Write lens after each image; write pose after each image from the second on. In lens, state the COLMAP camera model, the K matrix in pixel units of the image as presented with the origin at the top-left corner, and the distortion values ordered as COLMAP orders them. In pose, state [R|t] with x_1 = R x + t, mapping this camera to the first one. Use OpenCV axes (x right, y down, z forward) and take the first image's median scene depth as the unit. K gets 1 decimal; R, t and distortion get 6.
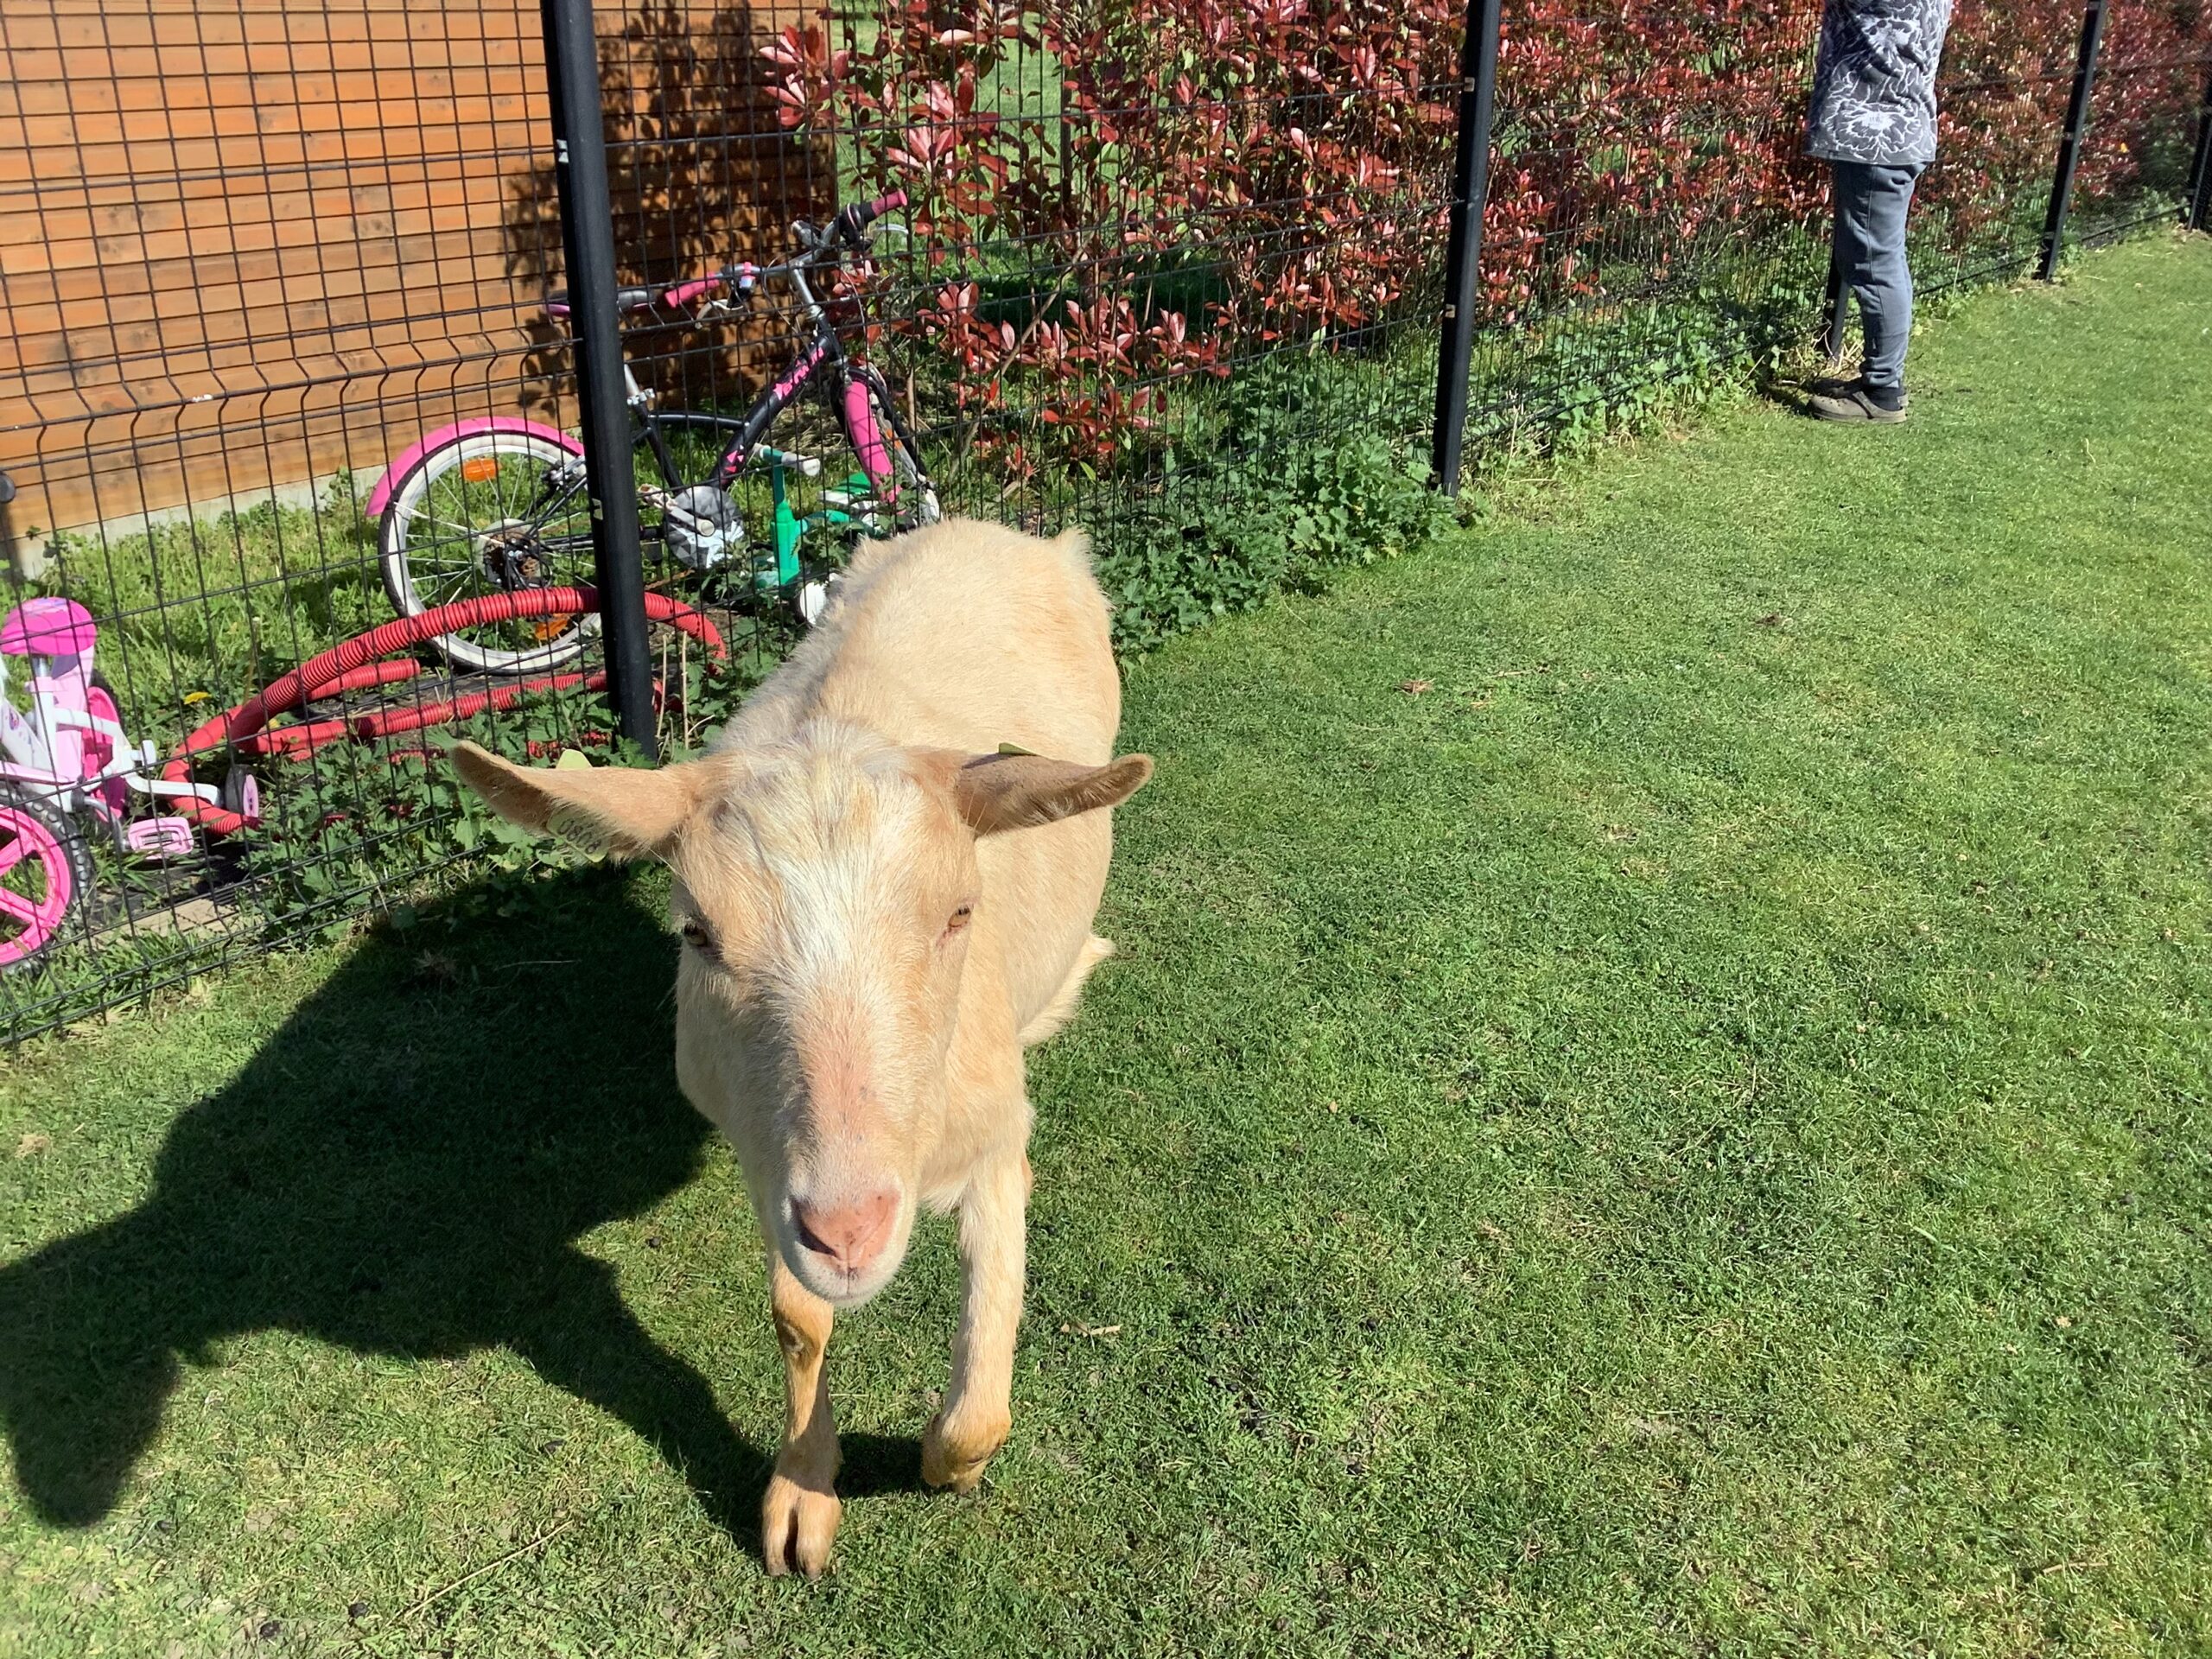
lens RADIAL K [[2011.7, 0, 1102.2], [0, 2011.7, 829.6], [0, 0, 1]] dist [0.064633, 0.000000]
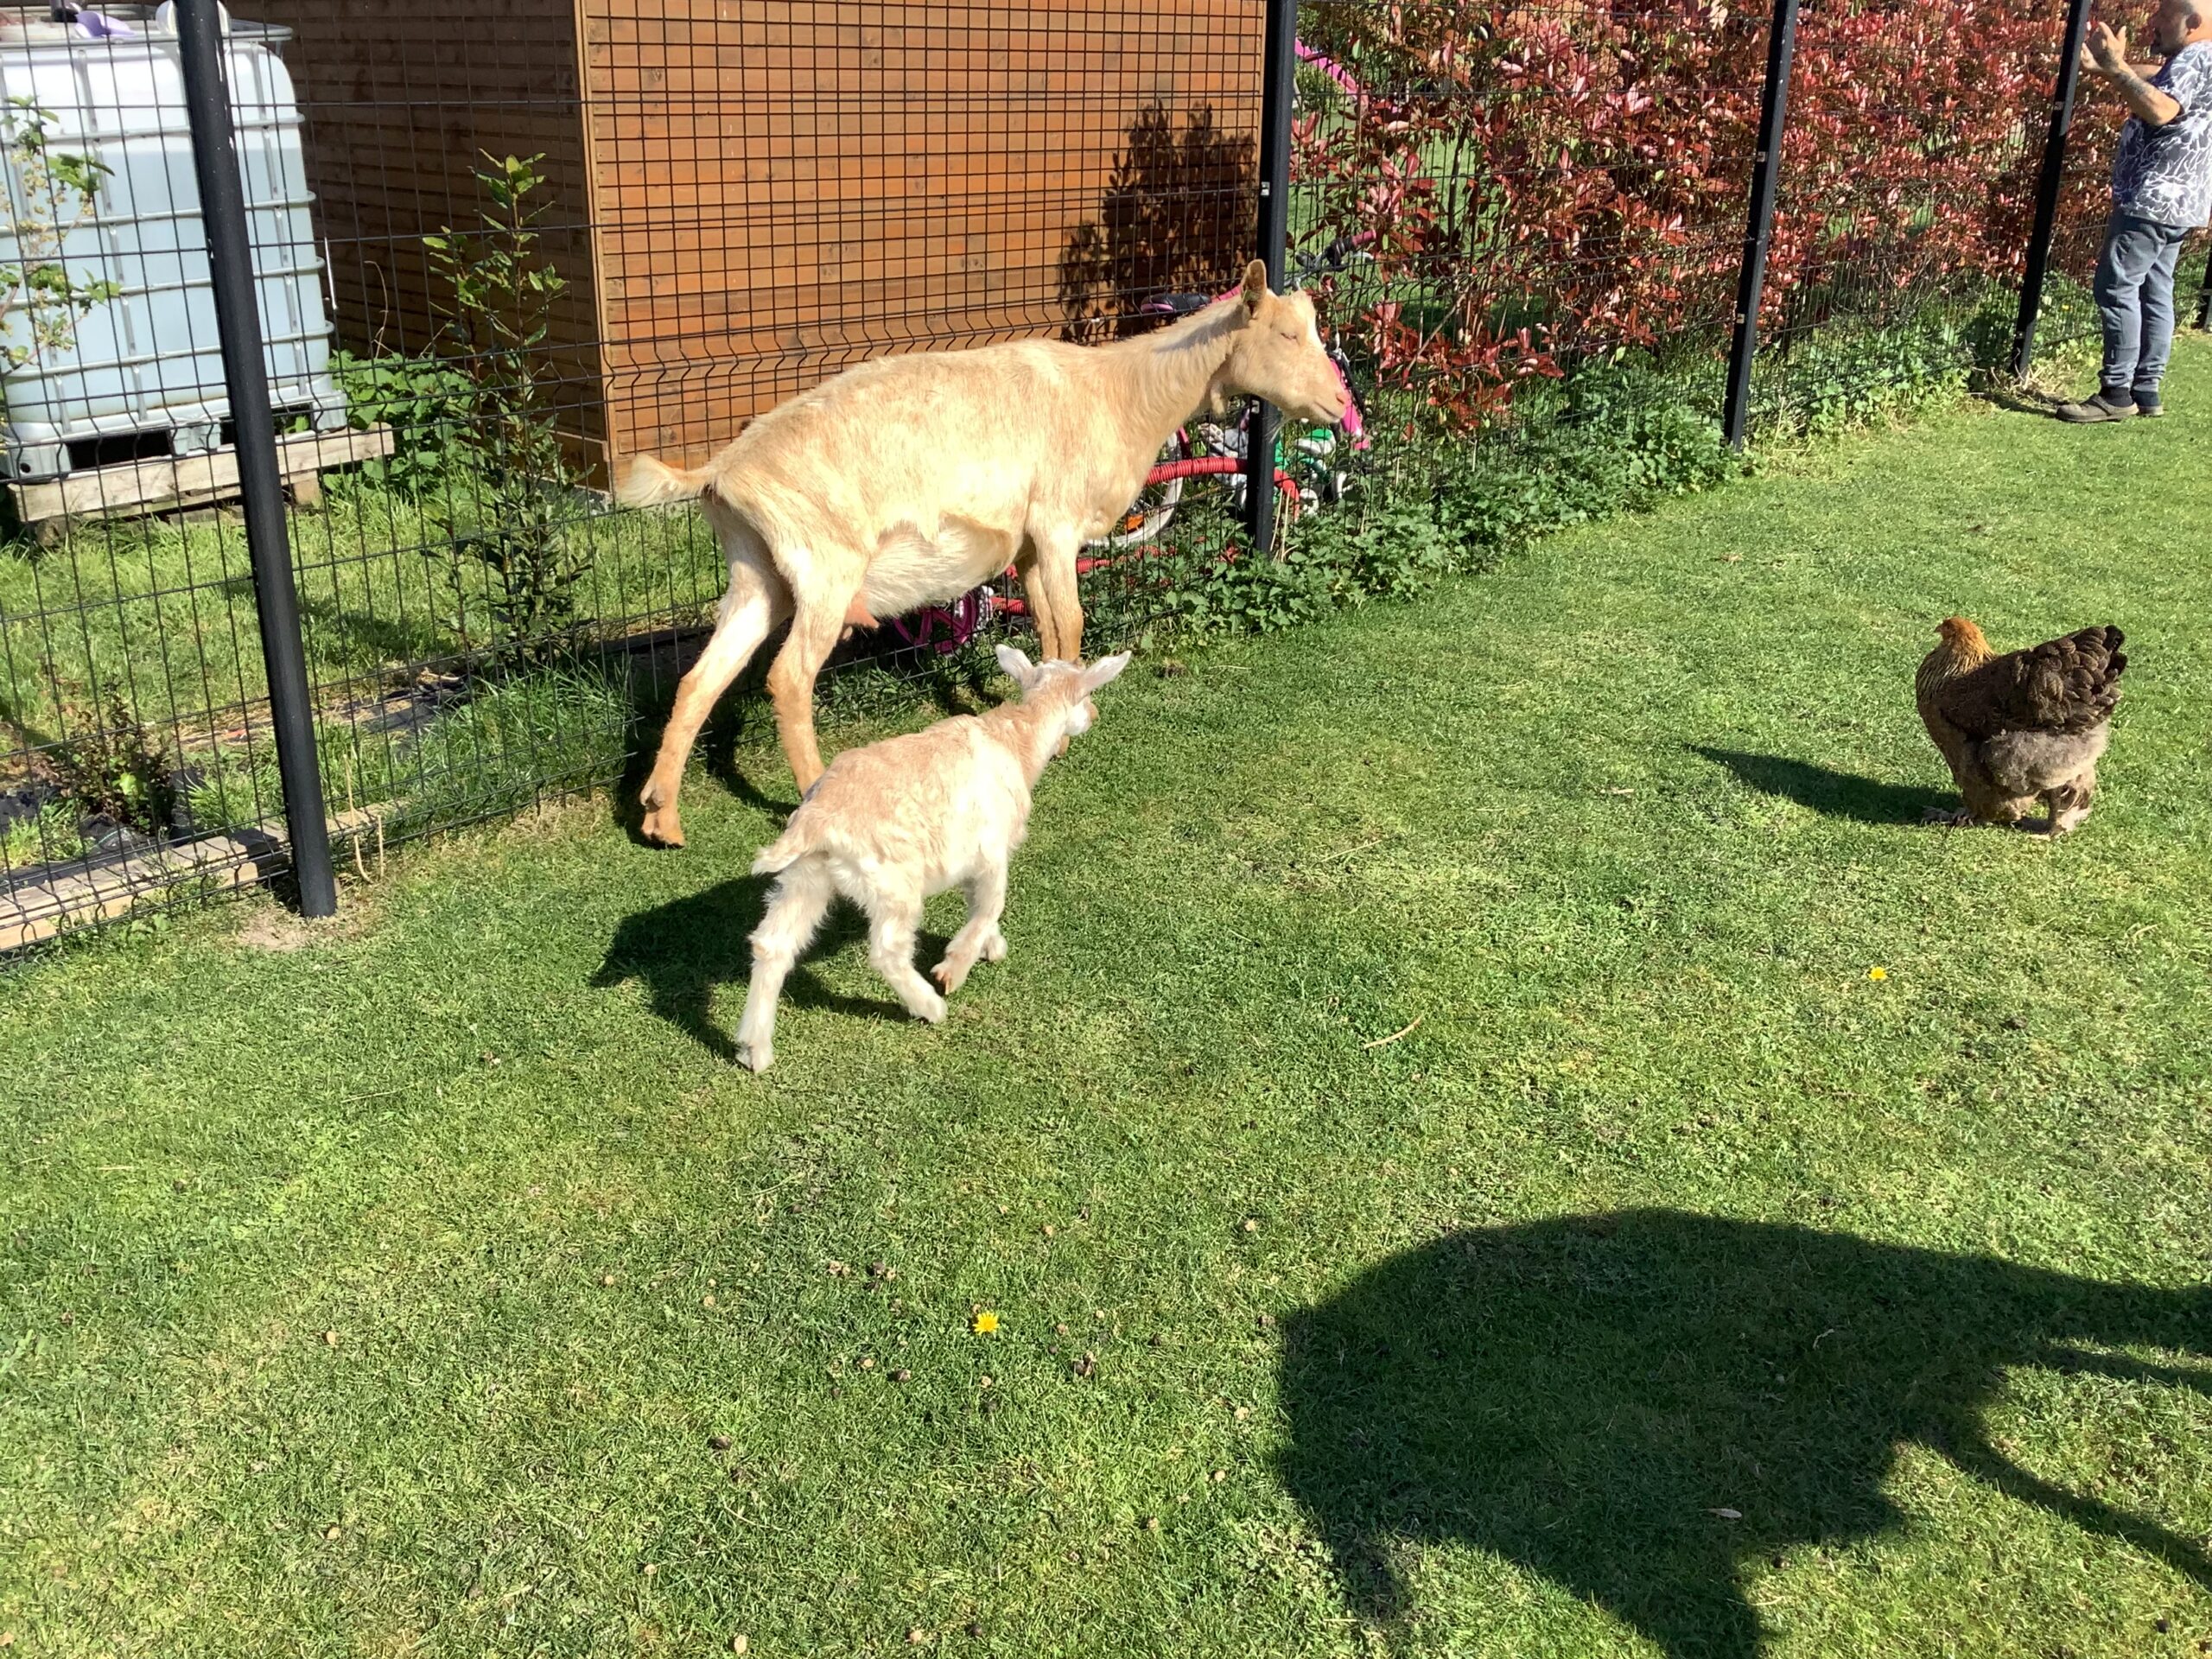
lens RADIAL K [[2011.7, 0, 1109.4], [0, 2011.7, 830.8], [0, 0, 1]] dist [0.064633, 0.000000]
pose [[0.997187, 0.024540, -0.070829, -0.150488], [-0.027741, 0.998621, -0.044574, 0.166249], [0.069638, 0.046414, 0.996492, -0.402032]]
